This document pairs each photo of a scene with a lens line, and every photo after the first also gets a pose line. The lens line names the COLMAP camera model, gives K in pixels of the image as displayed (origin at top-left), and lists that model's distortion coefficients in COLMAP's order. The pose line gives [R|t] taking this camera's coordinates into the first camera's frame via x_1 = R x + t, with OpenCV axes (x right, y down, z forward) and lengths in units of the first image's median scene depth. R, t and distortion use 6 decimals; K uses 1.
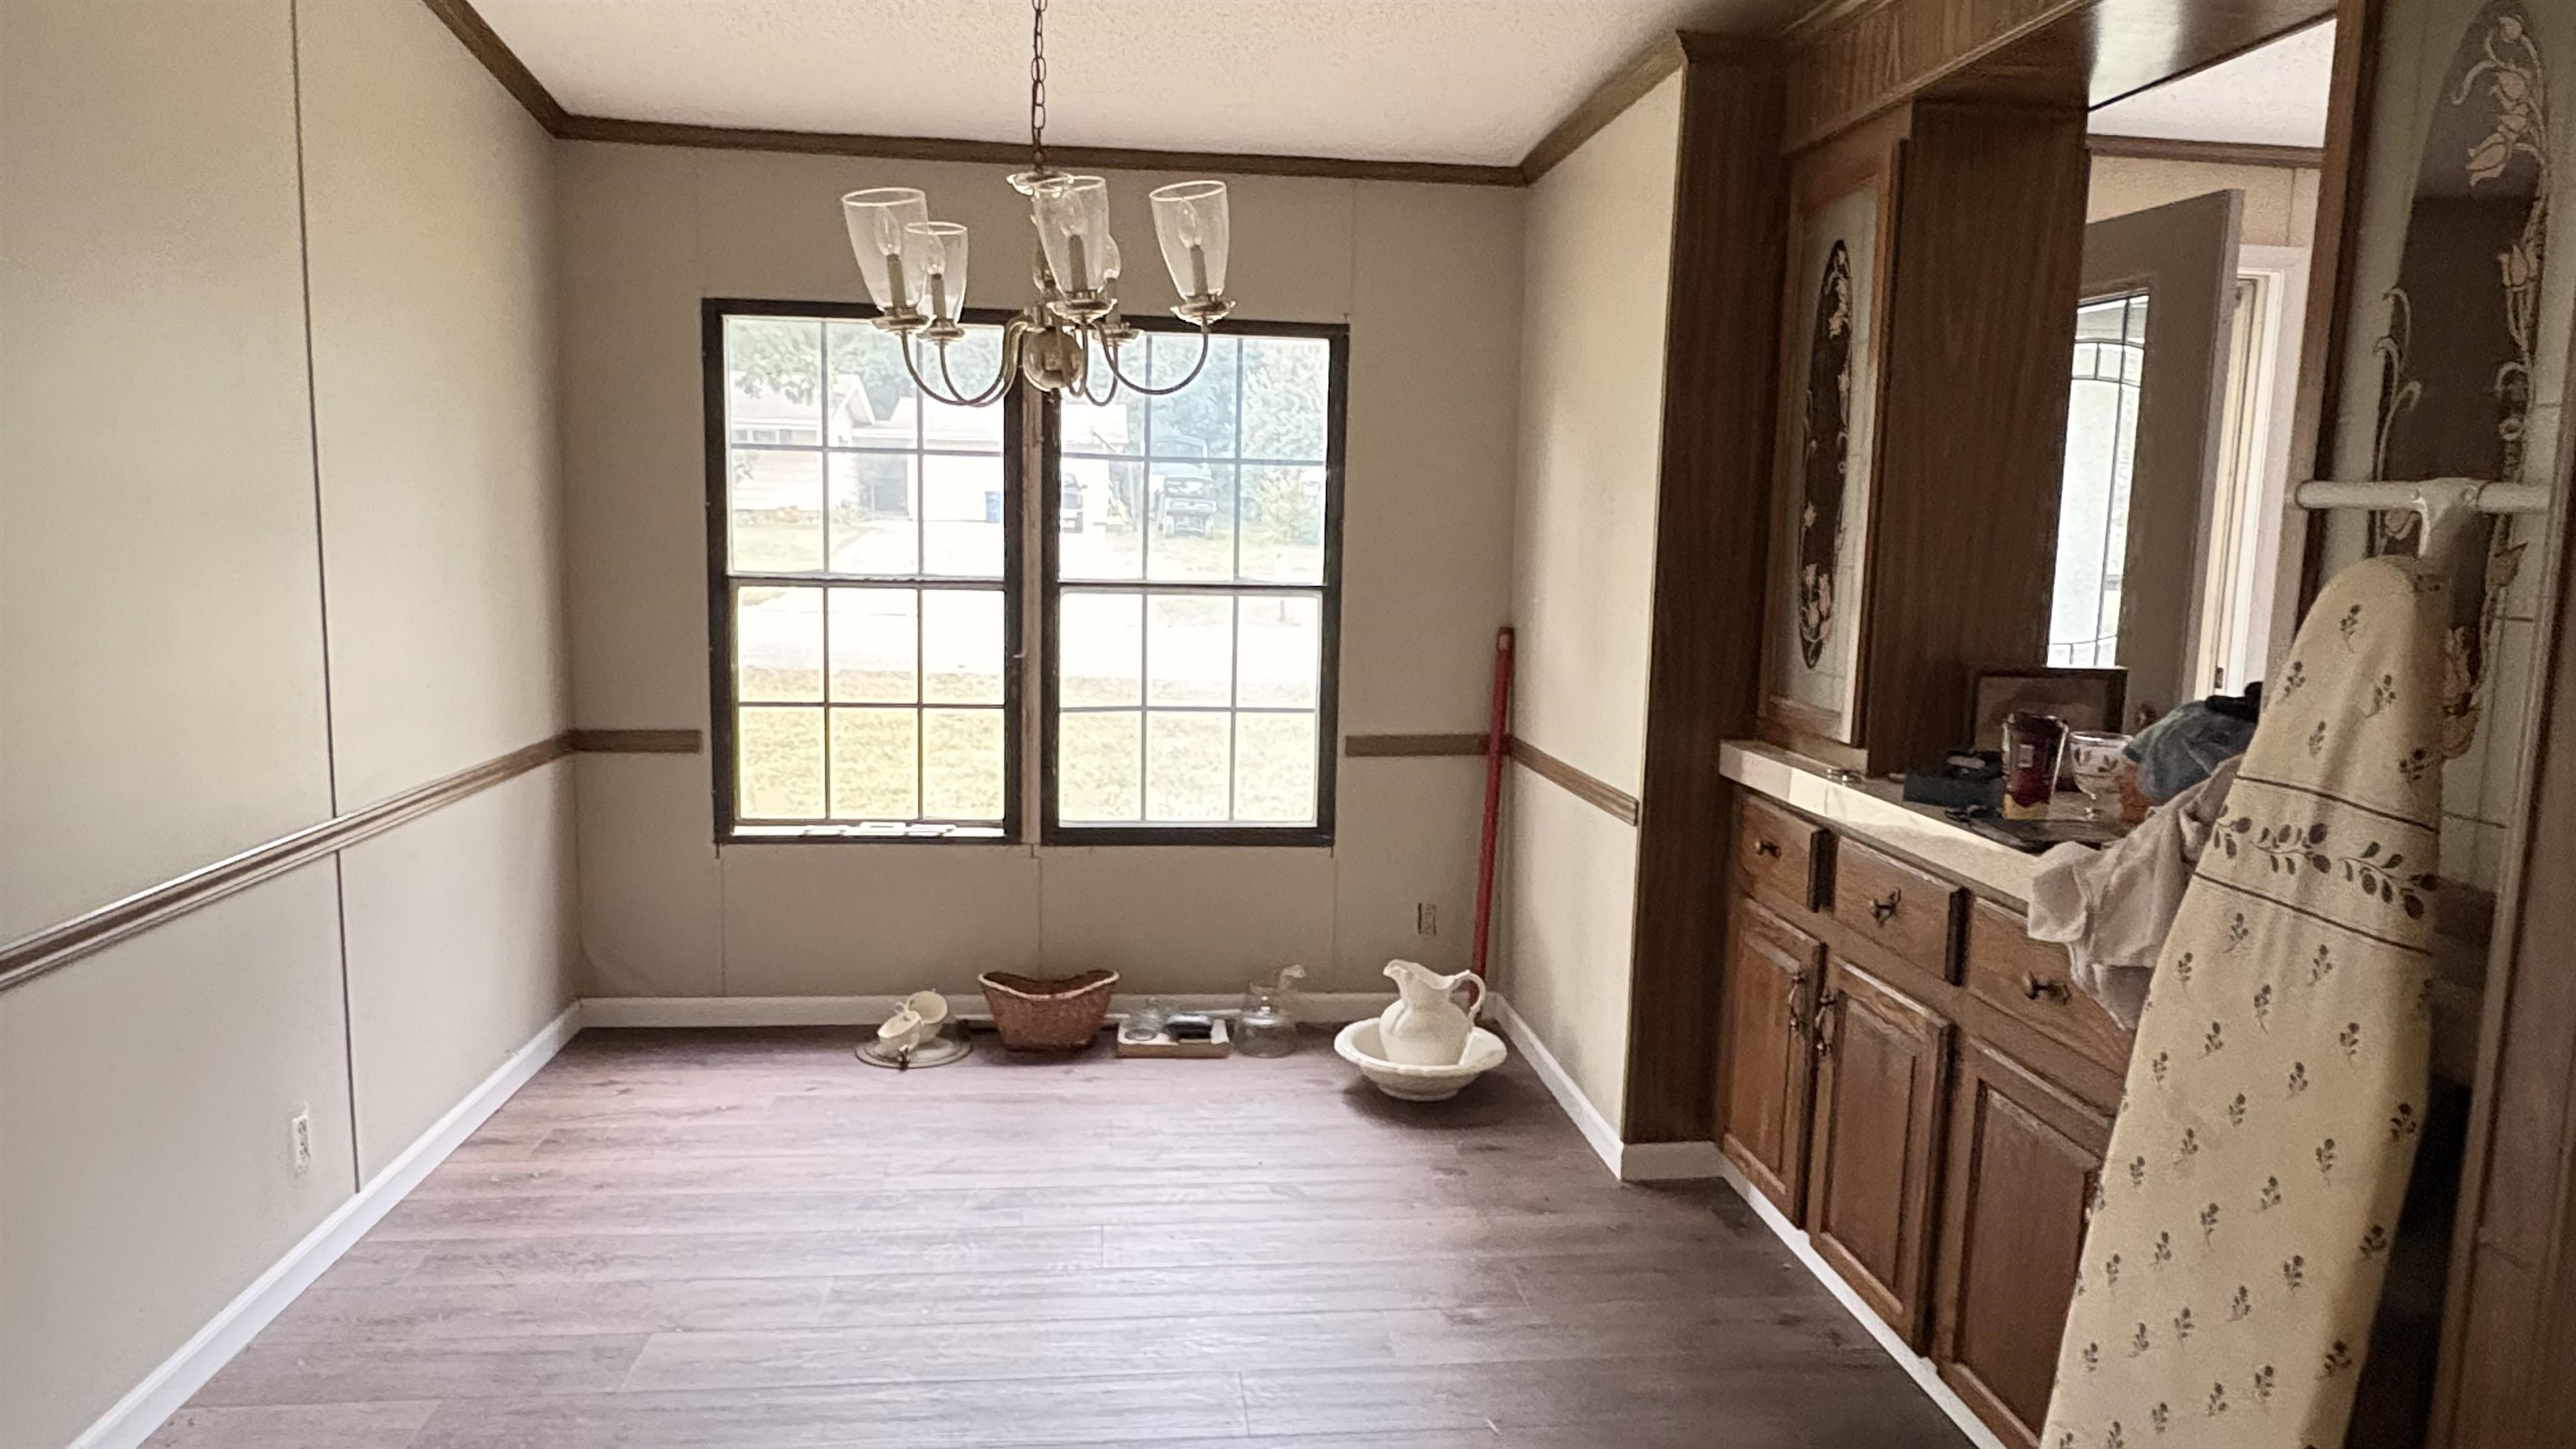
lens RADIAL K [[1537.1, 0, 1288.0], [0, 1537.1, 724.5], [0, 0, 1]] dist [-0.003826, -0.000402]
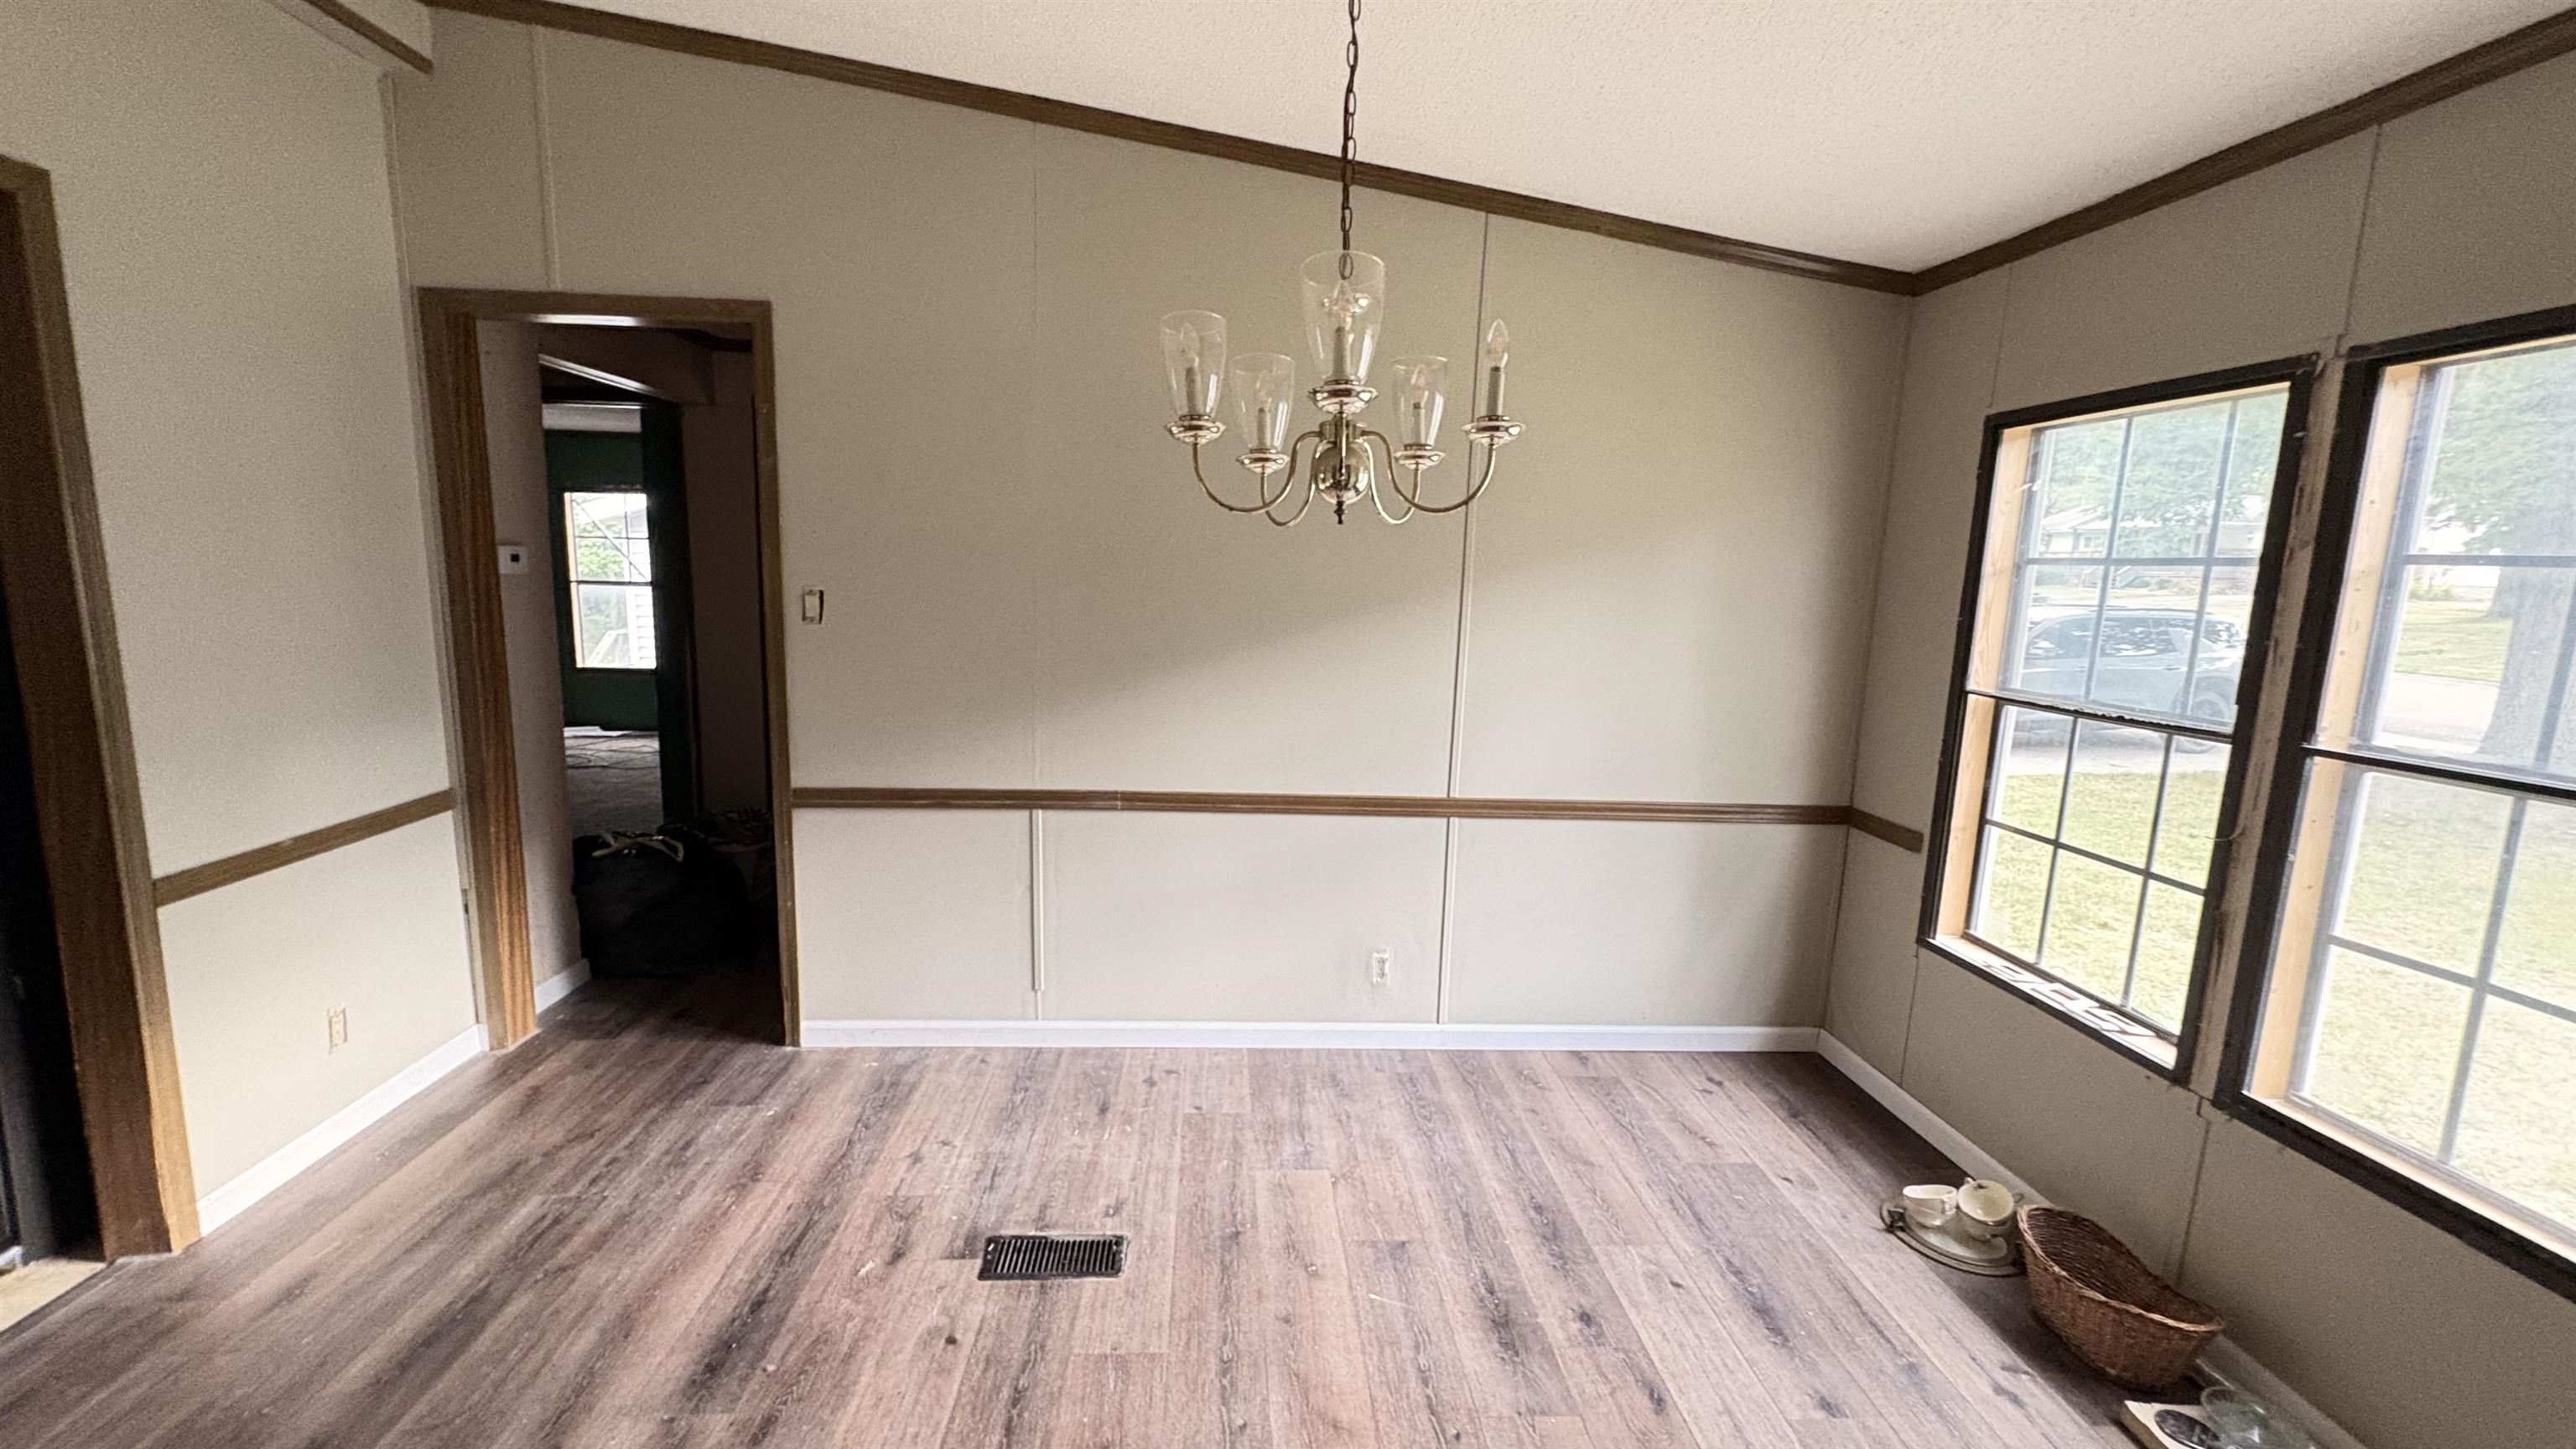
lens RADIAL K [[1023.3, 0, 1286.4], [0, 1023.3, 724.0], [0, 0, 1]] dist [-0.000734, 0.000648]
pose [[-0.041357, 0.125812, -0.991192, 0.328269], [-0.165082, 0.977546, 0.130968, -0.092072], [0.985412, 0.169045, -0.019659, 0.592821]]
